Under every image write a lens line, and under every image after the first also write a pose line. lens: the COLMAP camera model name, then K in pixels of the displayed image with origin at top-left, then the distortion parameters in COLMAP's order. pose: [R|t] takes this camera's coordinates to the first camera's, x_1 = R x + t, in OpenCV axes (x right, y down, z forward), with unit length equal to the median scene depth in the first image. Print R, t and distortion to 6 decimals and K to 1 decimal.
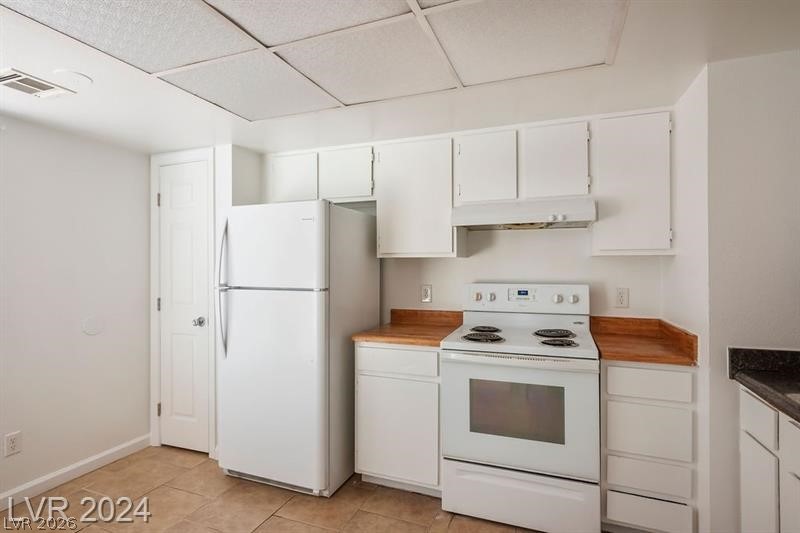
lens RADIAL K [[399.9, 0, 397.9], [0, 399.9, 266.5], [0, 0, 1]] dist [-0.005036, -0.001254]
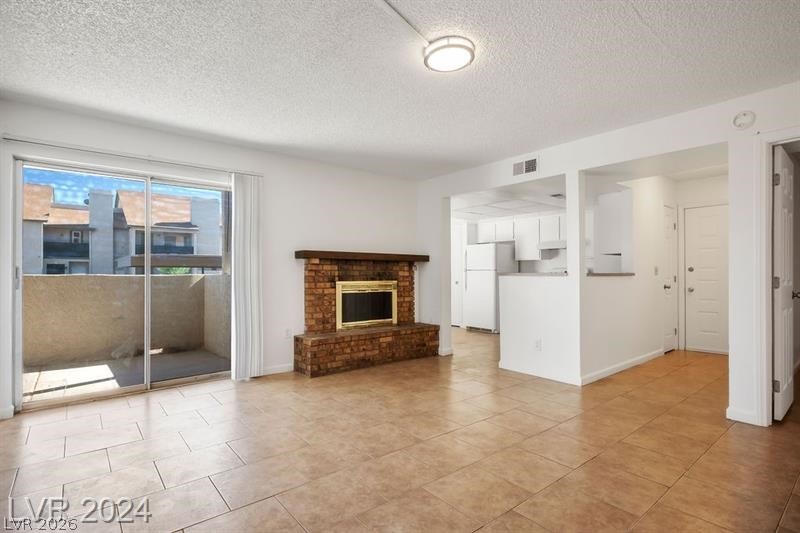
lens RADIAL K [[399.9, 0, 397.9], [0, 399.9, 266.5], [0, 0, 1]] dist [-0.005036, -0.001254]
pose [[0.869178, -0.010079, -0.494397, 0.675375], [0.001922, 0.999854, -0.017005, 0.073239], [0.494496, 0.013830, 0.869070, -2.035845]]
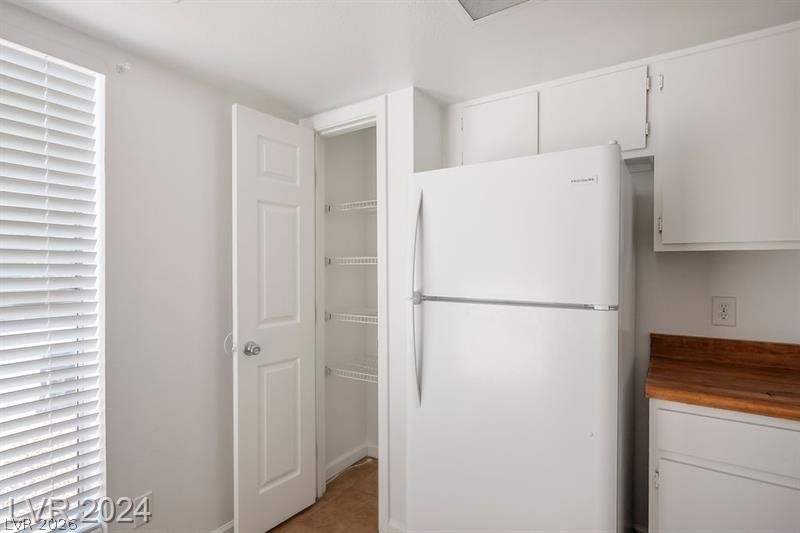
lens RADIAL K [[399.9, 0, 397.9], [0, 399.9, 266.5], [0, 0, 1]] dist [-0.005036, -0.001254]
pose [[0.974553, 0.001649, -0.224151, -0.312401], [-0.002011, 0.999997, -0.001389, 0.002712], [0.224148, 0.001805, 0.974553, 0.356172]]
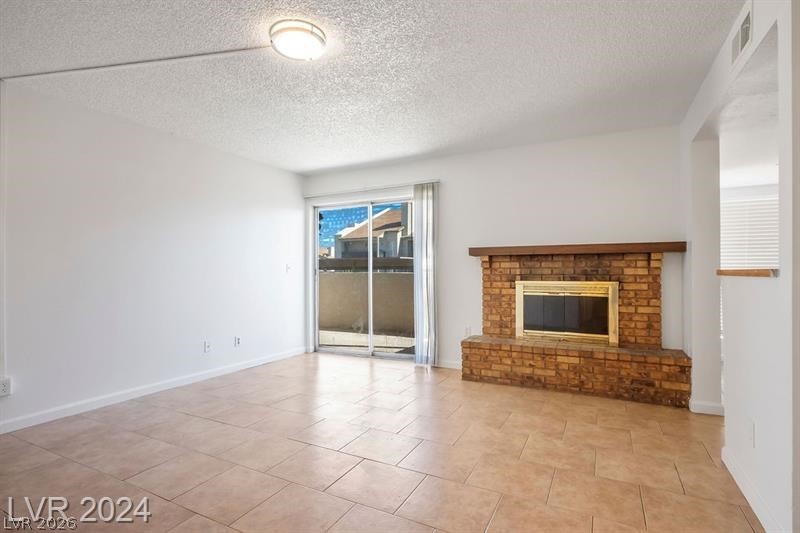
lens RADIAL K [[399.9, 0, 397.9], [0, 399.9, 266.5], [0, 0, 1]] dist [-0.005036, -0.001254]
pose [[-0.113491, -0.018349, -0.993370, 1.182653], [0.002791, 0.999820, -0.018787, 0.081688], [0.993535, -0.004905, -0.113419, -0.800915]]
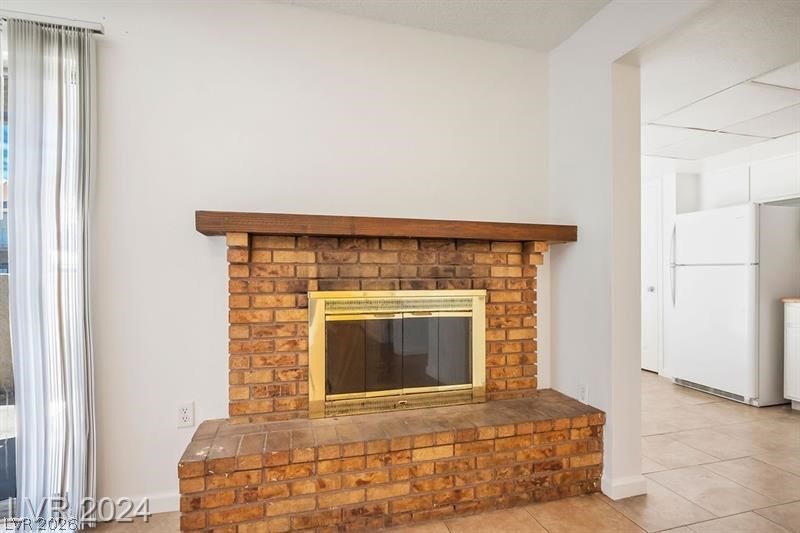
lens RADIAL K [[396.0, 0, 397.7], [0, 396.0, 275.0], [0, 0, 1]] dist [-0.000575, 0.000244]
pose [[0.598906, 0.004355, -0.800808, 0.173440], [0.002747, 0.999968, 0.007493, 0.074351], [0.800815, -0.006687, 0.598875, -0.820307]]
